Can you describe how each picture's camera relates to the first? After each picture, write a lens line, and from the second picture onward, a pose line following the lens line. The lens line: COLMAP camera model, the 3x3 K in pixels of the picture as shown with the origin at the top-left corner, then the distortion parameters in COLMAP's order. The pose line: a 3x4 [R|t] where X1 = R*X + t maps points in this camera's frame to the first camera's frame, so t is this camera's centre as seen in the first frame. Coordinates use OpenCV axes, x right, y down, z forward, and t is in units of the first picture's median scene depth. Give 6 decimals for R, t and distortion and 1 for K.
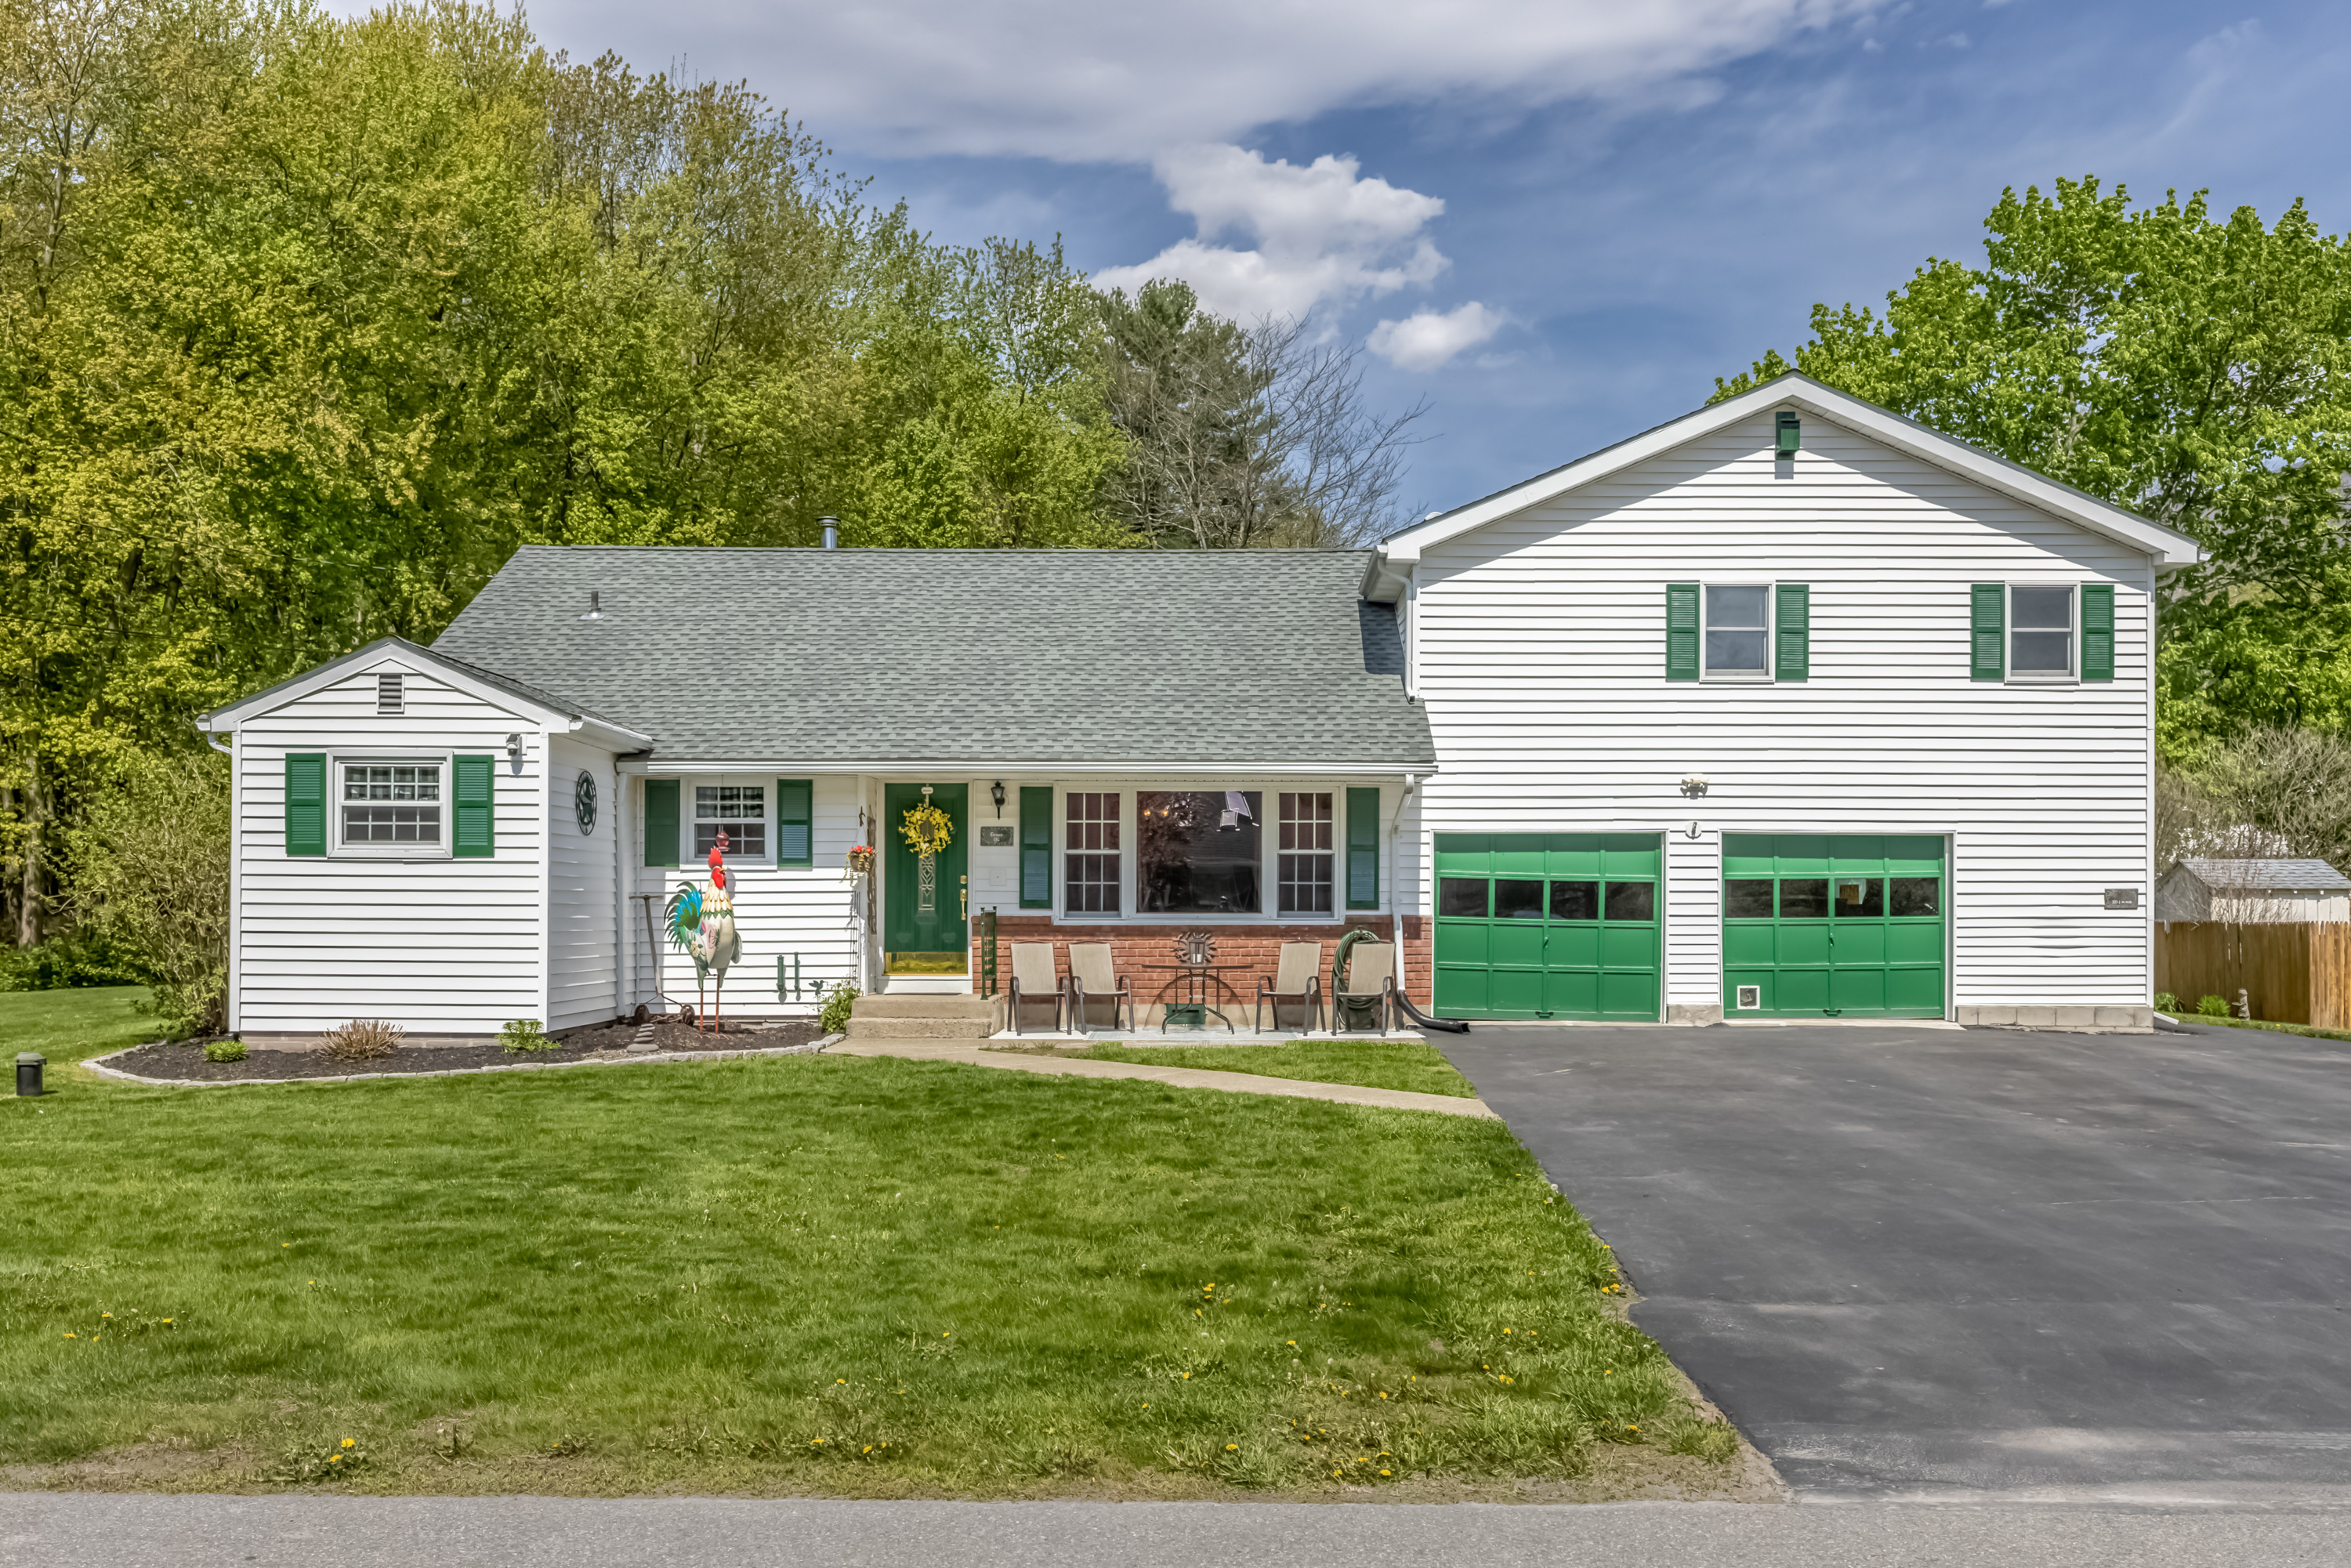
lens RADIAL K [[2604.0, 0, 1174.7], [0, 2604.0, 785.9], [0, 0, 1]] dist [-0.057383, 0.000000]
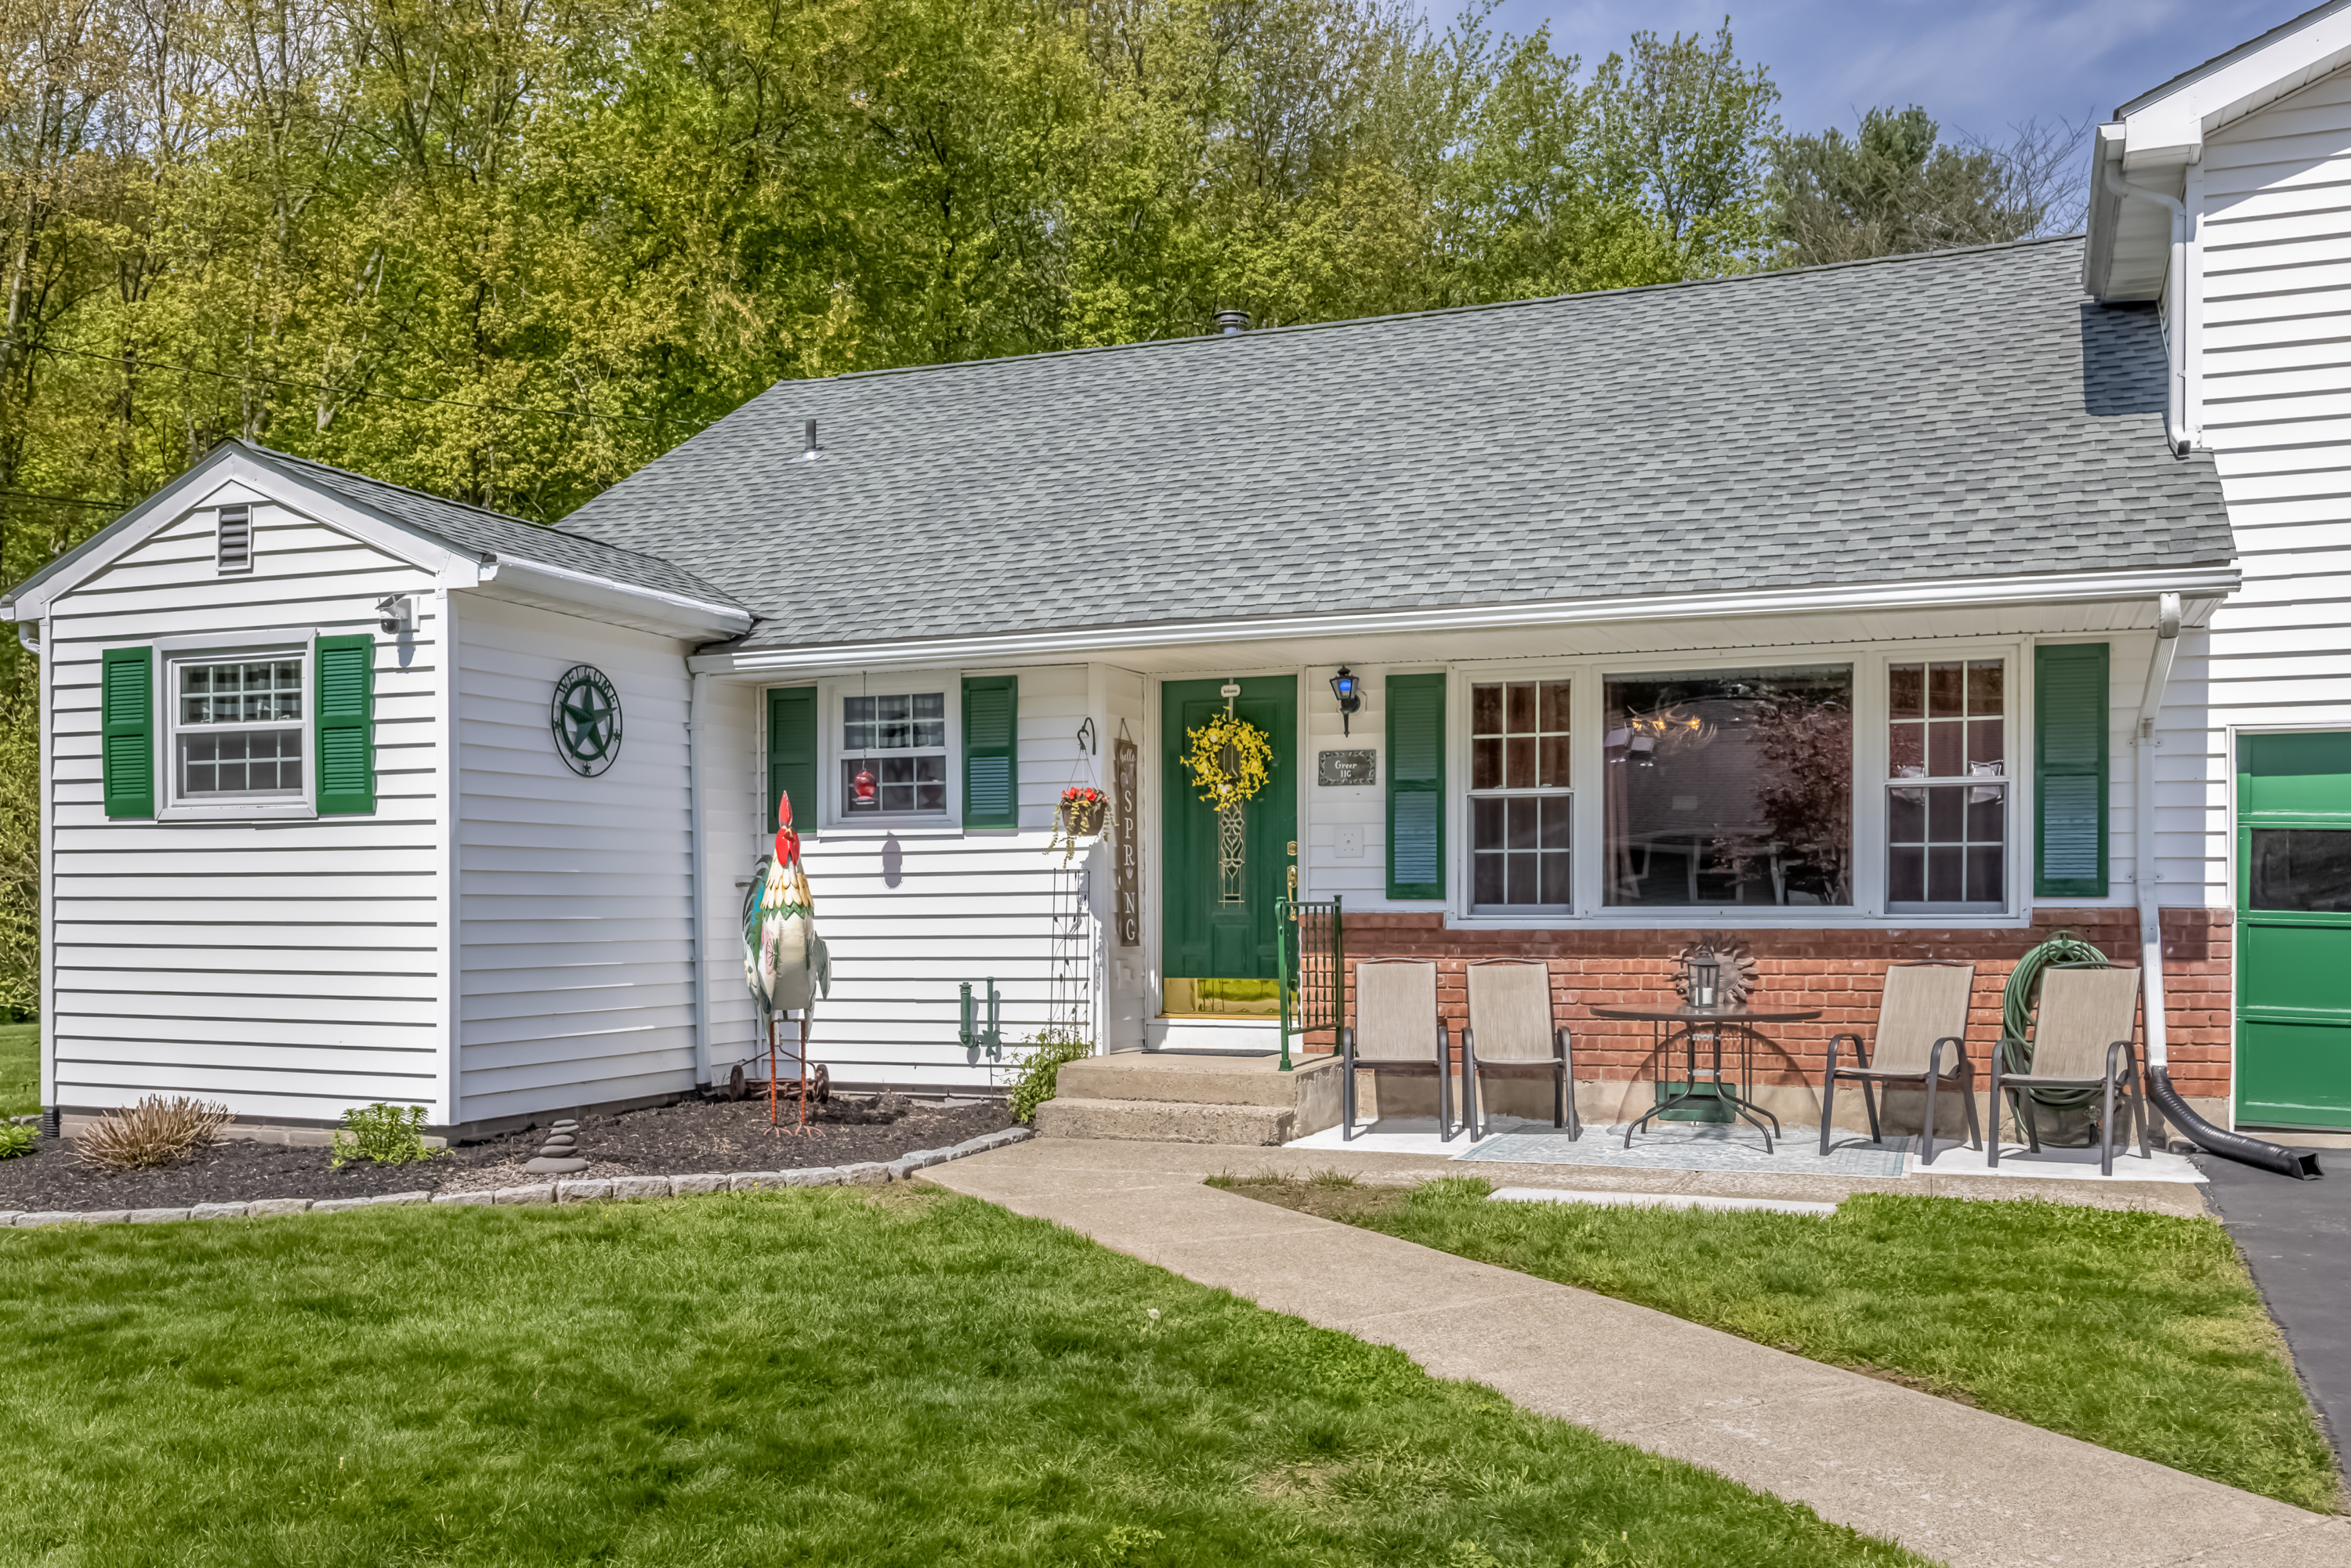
lens RADIAL K [[2082.9, 0, 1171.7], [0, 2082.9, 910.2], [0, 0, 1]] dist [0.000009, -0.017243]
pose [[0.922771, -0.003474, -0.385333, 0.067896], [0.022927, 0.998683, 0.045900, 0.028765], [0.384666, -0.051190, 0.921635, 0.588174]]
